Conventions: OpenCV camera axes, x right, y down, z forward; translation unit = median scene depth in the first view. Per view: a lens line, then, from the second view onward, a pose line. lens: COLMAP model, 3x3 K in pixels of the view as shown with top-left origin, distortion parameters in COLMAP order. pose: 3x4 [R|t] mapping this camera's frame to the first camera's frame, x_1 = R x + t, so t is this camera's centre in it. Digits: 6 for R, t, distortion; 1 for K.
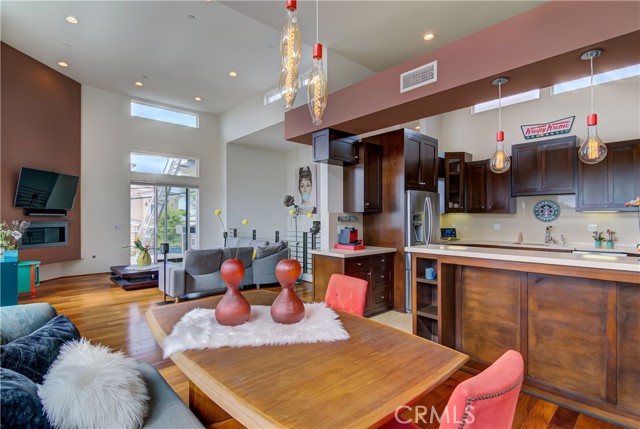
lens RADIAL K [[317.9, 0, 320.0], [0, 317.9, 205.0], [0, 0, 1]] dist [-0.000888, -0.000744]
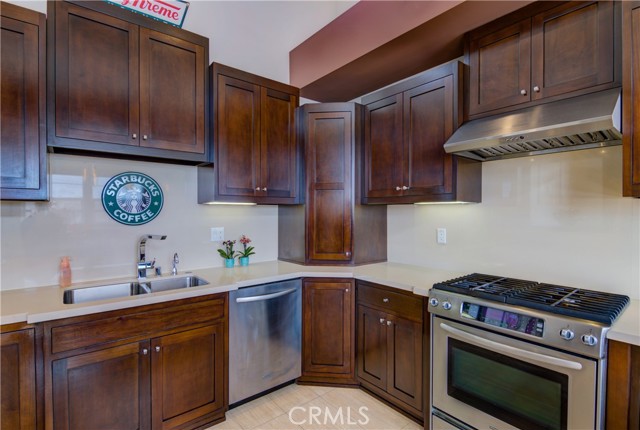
lens RADIAL K [[310.2, 0, 319.4], [0, 310.2, 221.7], [0, 0, 1]] dist [0.004573, -0.011744]
pose [[0.062137, -0.029816, 0.997622, 0.323500], [-0.041669, 0.998605, 0.032440, 0.025489], [-0.997197, -0.043585, 0.060808, 0.728552]]
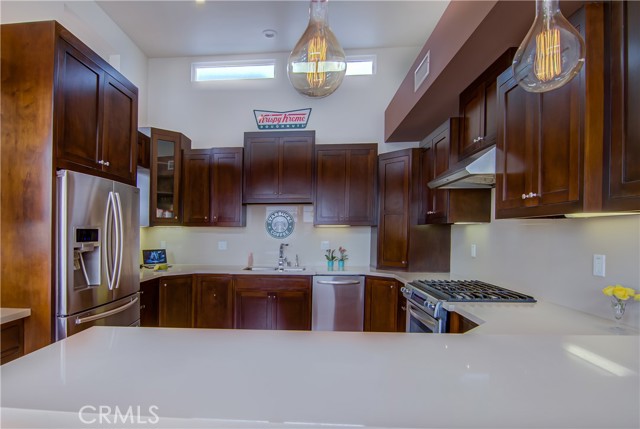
lens RADIAL K [[348.0, 0, 287.6], [0, 348.0, 232.3], [0, 0, 1]] dist [-0.000402, -0.000469]
pose [[0.732279, -0.000588, 0.681005, 0.143500], [-0.027136, 0.999180, 0.030042, 0.011838], [-0.680464, -0.040478, 0.731662, 0.358877]]
